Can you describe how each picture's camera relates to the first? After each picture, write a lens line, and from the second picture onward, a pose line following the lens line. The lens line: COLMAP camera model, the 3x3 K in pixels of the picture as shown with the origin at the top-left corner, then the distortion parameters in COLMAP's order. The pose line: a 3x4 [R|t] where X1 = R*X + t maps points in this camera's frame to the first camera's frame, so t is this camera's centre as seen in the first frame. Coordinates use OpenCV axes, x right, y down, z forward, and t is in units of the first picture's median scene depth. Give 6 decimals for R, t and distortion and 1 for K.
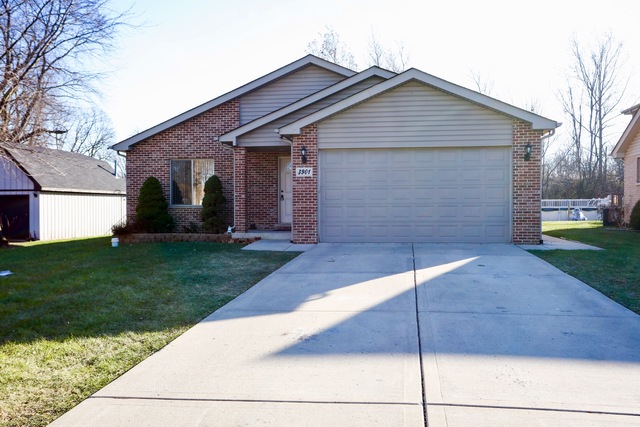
lens RADIAL K [[565.5, 0, 320.0], [0, 565.5, 213.5], [0, 0, 1]] dist [0.009980, 0.018515]
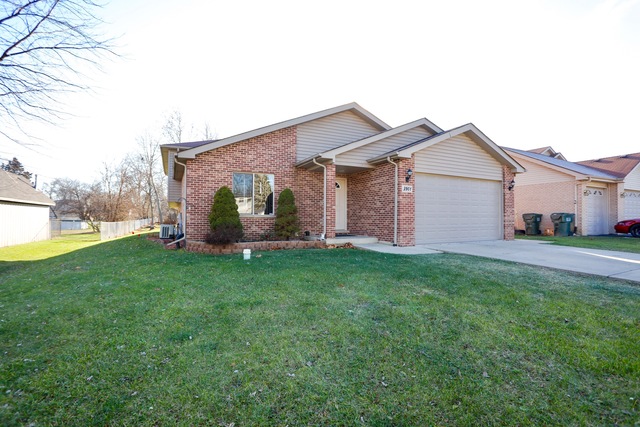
lens RADIAL K [[311.2, 0, 320.0], [0, 311.2, 213.5], [0, 0, 1]] dist [-0.076675, 0.032973]
pose [[0.839812, 0.018200, 0.542573, -0.452433], [-0.001166, 0.999496, -0.031721, 0.002442], [-0.542877, 0.026007, 0.839410, 0.431429]]
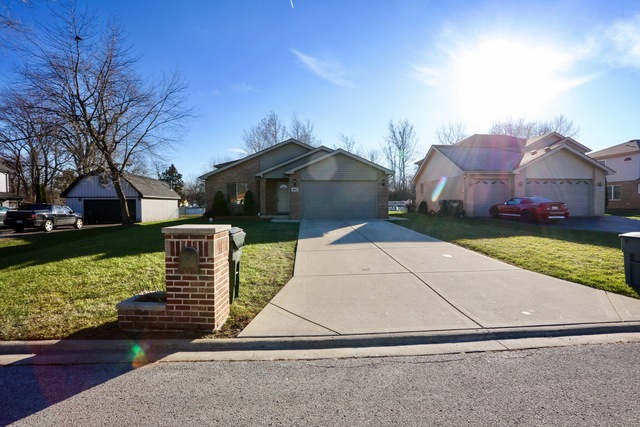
lens RADIAL K [[311.2, 0, 320.0], [0, 311.2, 213.5], [0, 0, 1]] dist [-0.076675, 0.032973]
pose [[0.980494, -0.008661, 0.196357, -0.148134], [0.006013, 0.999883, 0.014079, 0.007982], [-0.196456, -0.012624, 0.980431, -0.251825]]
